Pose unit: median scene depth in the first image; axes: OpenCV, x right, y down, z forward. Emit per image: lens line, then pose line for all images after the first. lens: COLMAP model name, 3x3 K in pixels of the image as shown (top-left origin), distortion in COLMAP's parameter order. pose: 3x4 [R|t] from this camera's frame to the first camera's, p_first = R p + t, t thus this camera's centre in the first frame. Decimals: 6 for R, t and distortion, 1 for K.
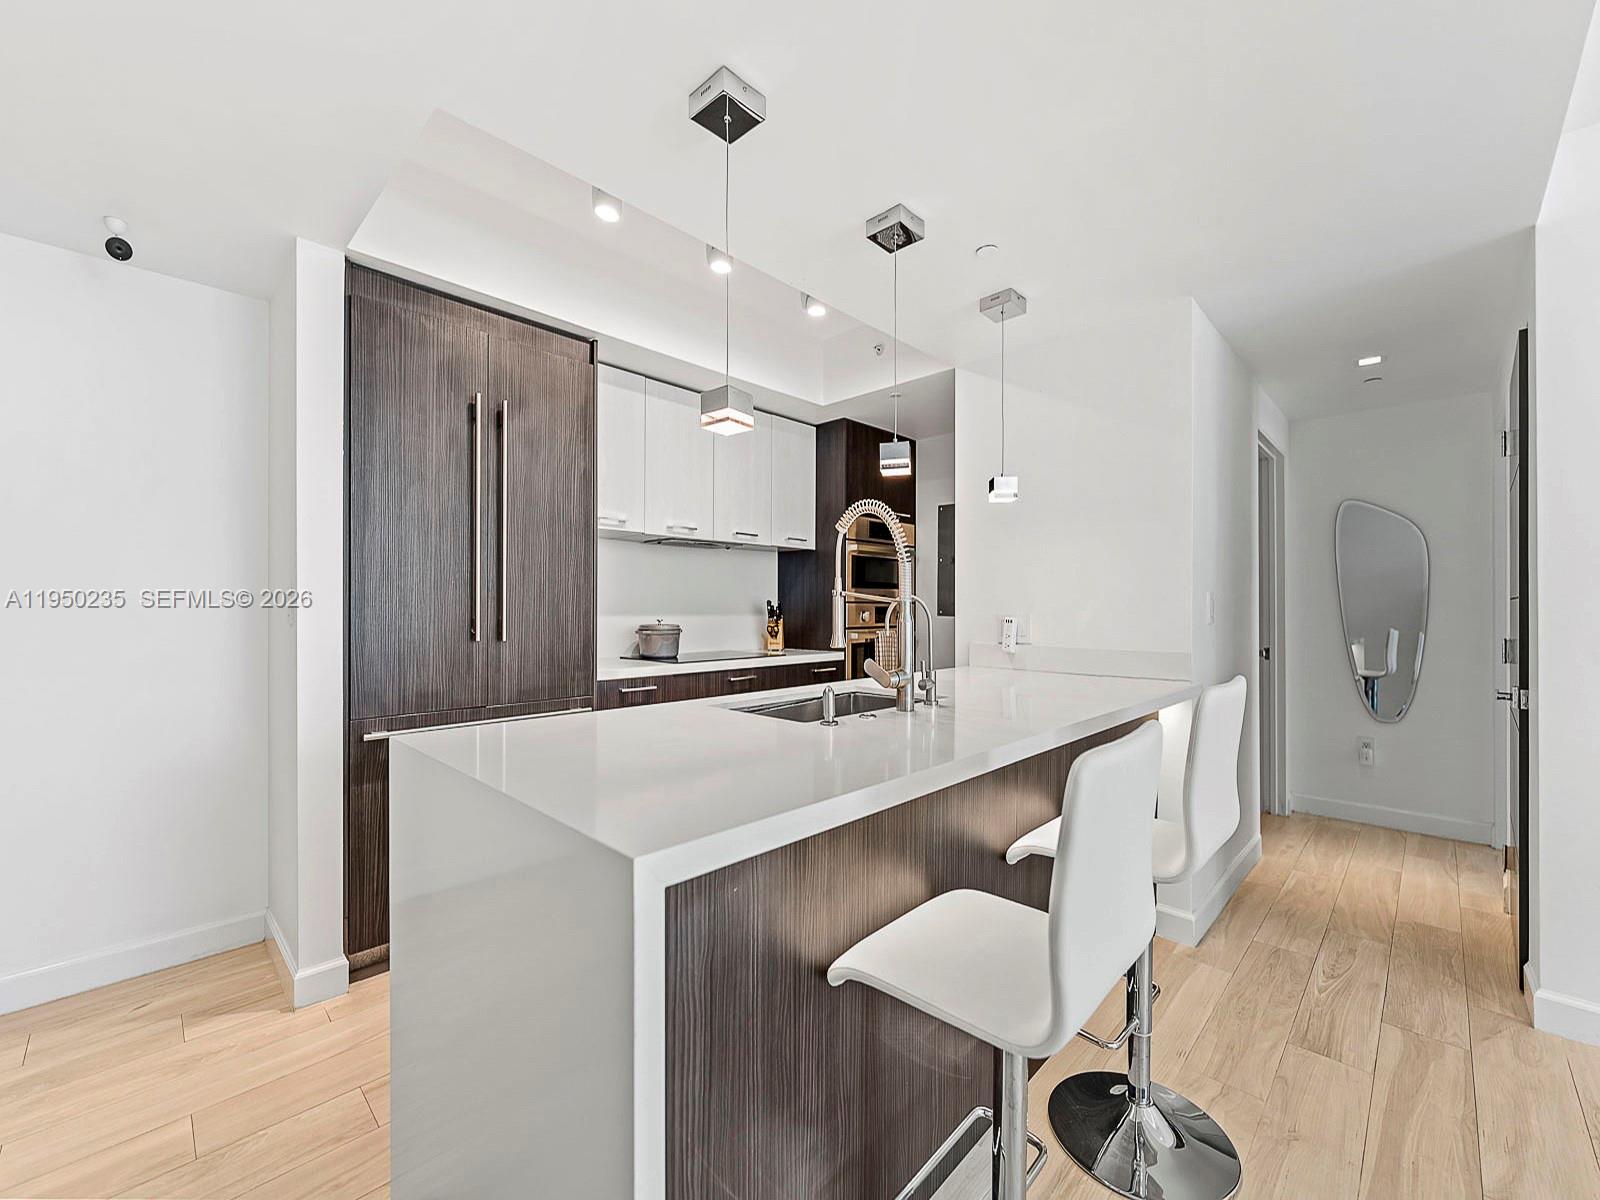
lens RADIAL K [[655.3, 0, 803.7], [0, 655.3, 603.2], [0, 0, 1]] dist [-0.000686, -0.000501]
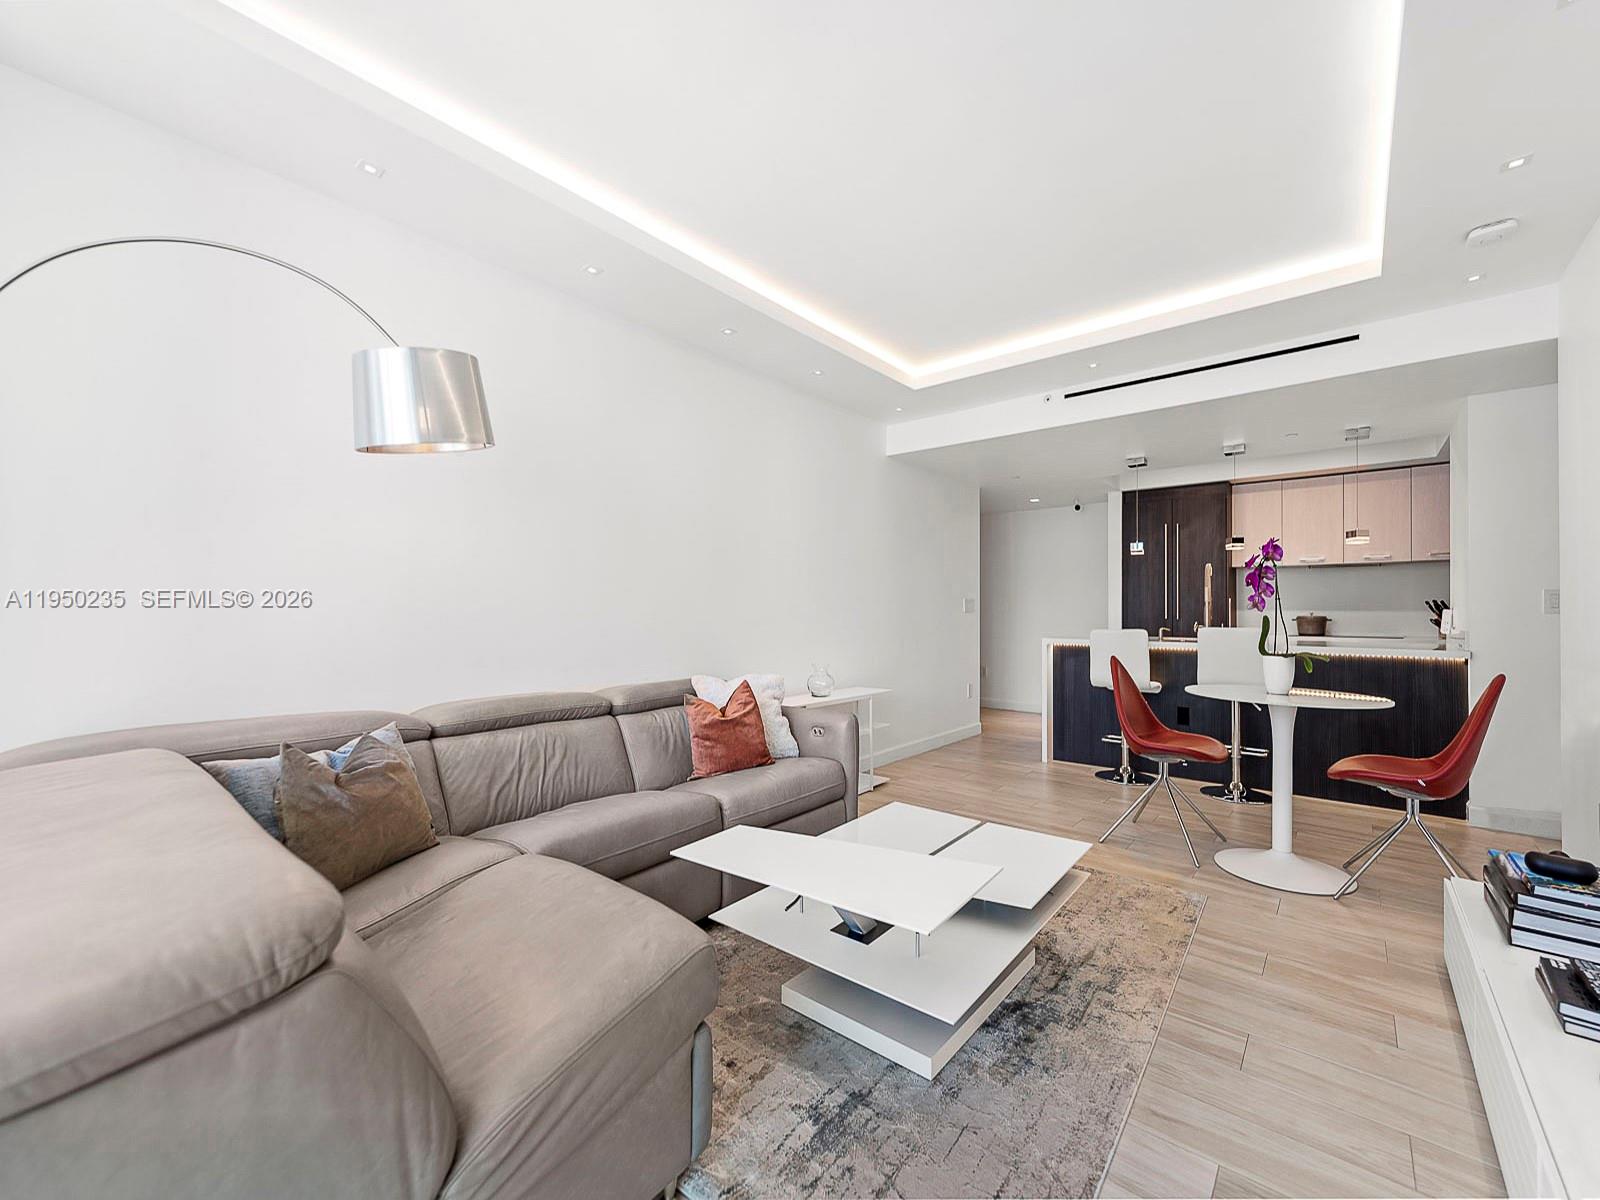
lens RADIAL K [[655.3, 0, 788.8], [0, 655.3, 608.2], [0, 0, 1]] dist [-0.000686, -0.000501]
pose [[0.053251, -0.003930, -0.998573, 1.782186], [0.002327, 0.999990, -0.003812, 0.020278], [0.998578, -0.002121, 0.053259, -0.569444]]
